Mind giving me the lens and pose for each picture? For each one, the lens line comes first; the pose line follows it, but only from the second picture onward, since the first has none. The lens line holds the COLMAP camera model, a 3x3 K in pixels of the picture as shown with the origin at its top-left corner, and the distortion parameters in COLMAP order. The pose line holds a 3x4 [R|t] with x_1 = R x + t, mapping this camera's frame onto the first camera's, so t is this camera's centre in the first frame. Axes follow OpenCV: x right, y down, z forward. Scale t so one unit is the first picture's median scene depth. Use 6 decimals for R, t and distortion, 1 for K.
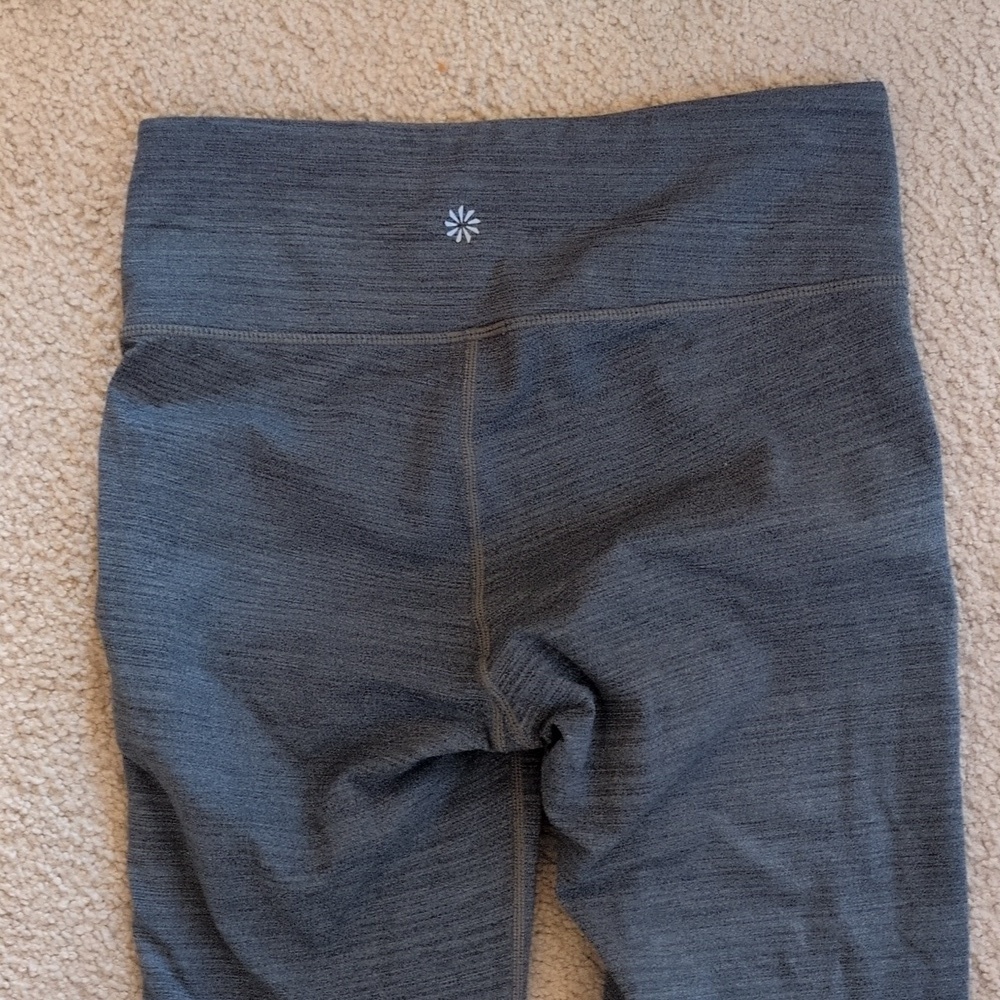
lens RADIAL K [[1647.5, 0, 500.0], [0, 1647.5, 500.0], [0, 0, 1]] dist [0.148249, -0.537334]
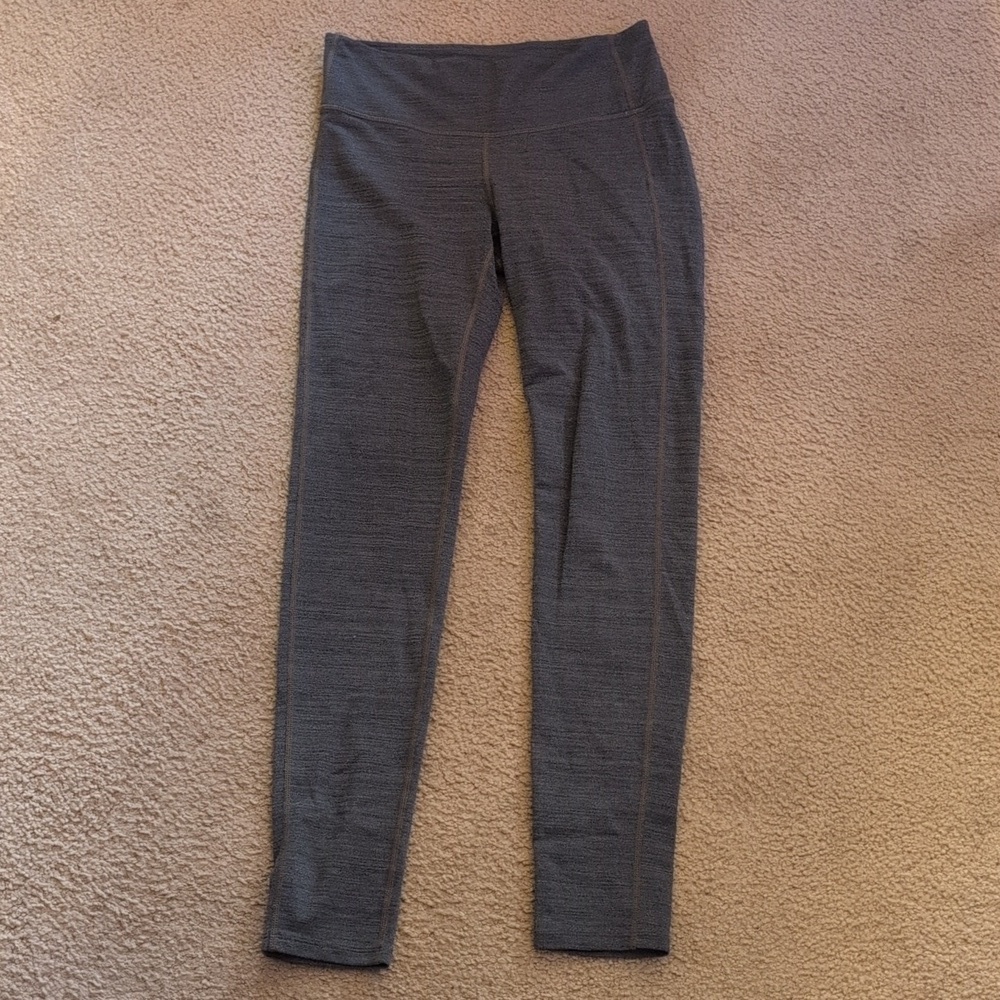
lens RADIAL K [[1647.5, 0, 500.0], [0, 1647.5, 500.0], [0, 0, 1]] dist [0.148249, -0.537334]
pose [[0.999321, 0.036033, 0.007708, 0.034211], [-0.030747, 0.930698, -0.364493, 1.211532], [-0.020307, 0.364008, 0.931174, -0.877276]]
